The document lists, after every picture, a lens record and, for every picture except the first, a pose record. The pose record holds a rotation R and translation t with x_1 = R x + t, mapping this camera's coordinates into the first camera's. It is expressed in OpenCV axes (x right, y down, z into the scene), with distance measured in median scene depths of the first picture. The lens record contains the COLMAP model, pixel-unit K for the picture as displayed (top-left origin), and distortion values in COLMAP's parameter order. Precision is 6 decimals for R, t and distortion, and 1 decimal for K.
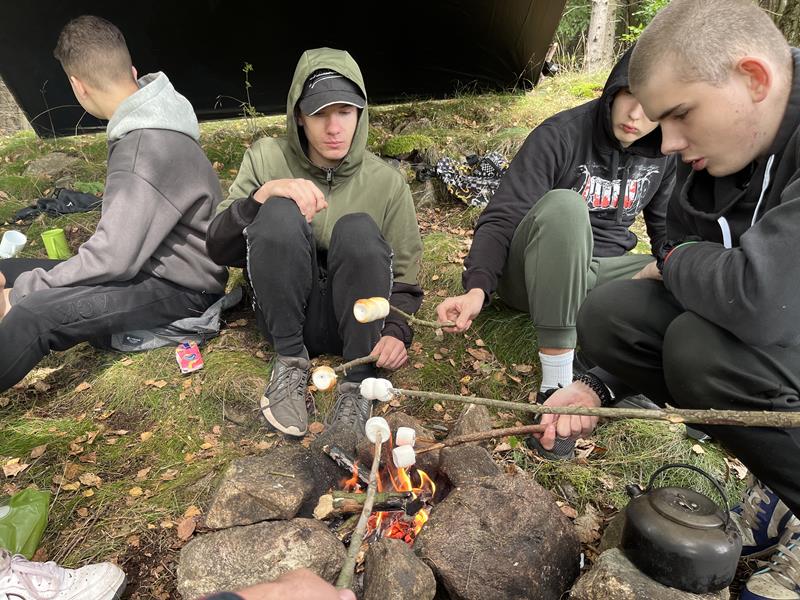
lens RADIAL K [[616.2, 0, 397.0], [0, 616.2, 296.5], [0, 0, 1]] dist [0.052221, -0.097360]
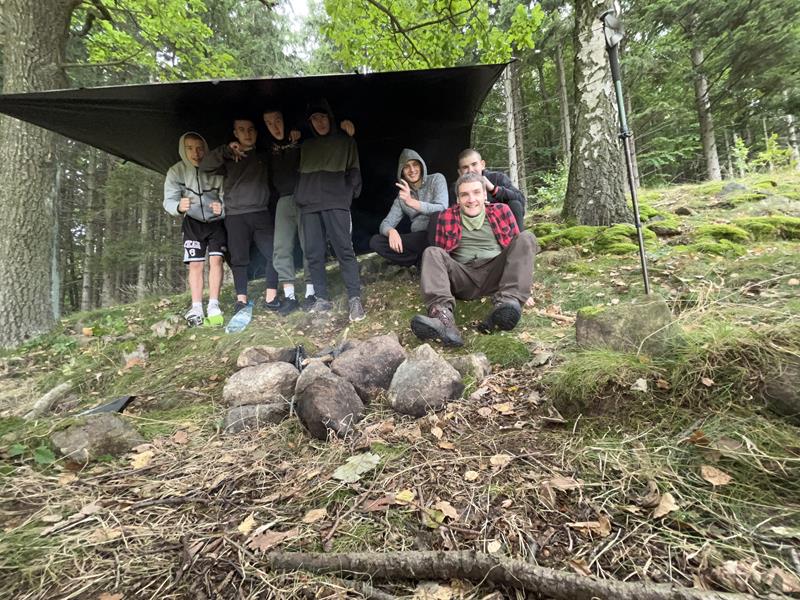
lens RADIAL K [[321.9, 0, 398.3], [0, 321.9, 301.3], [0, 0, 1]] dist [-0.007514, 0.000127]
pose [[0.985987, -0.118699, -0.117215, 0.273382], [0.088908, 0.968444, -0.232833, 0.306799], [0.141153, 0.219149, 0.965427, -0.044015]]
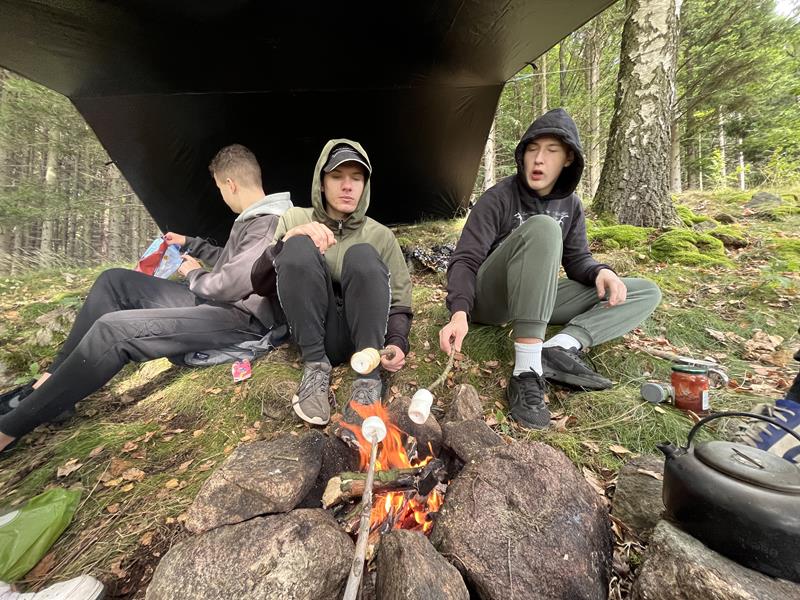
lens RADIAL K [[321.9, 0, 398.3], [0, 321.9, 301.3], [0, 0, 1]] dist [-0.007514, 0.000127]
pose [[0.998052, -0.058437, 0.021853, -0.007112], [0.061265, 0.984168, -0.166315, 0.102679], [-0.011788, 0.167330, 0.985830, 0.340051]]
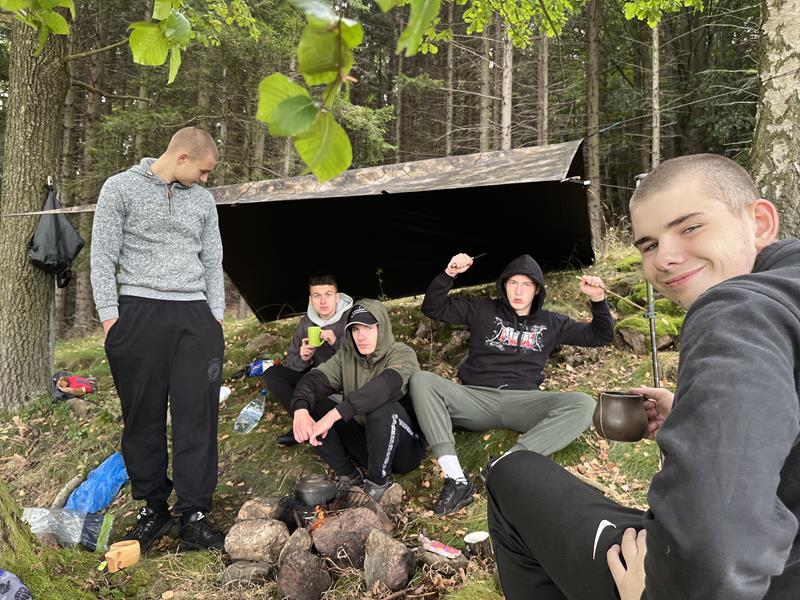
lens RADIAL K [[616.2, 0, 397.0], [0, 616.2, 296.5], [0, 0, 1]] dist [0.052221, -0.097360]
pose [[0.930530, -0.061701, -0.360982, 0.800885], [-0.018554, 0.976496, -0.214736, 0.020028], [0.365746, 0.206516, 0.907513, -0.773617]]
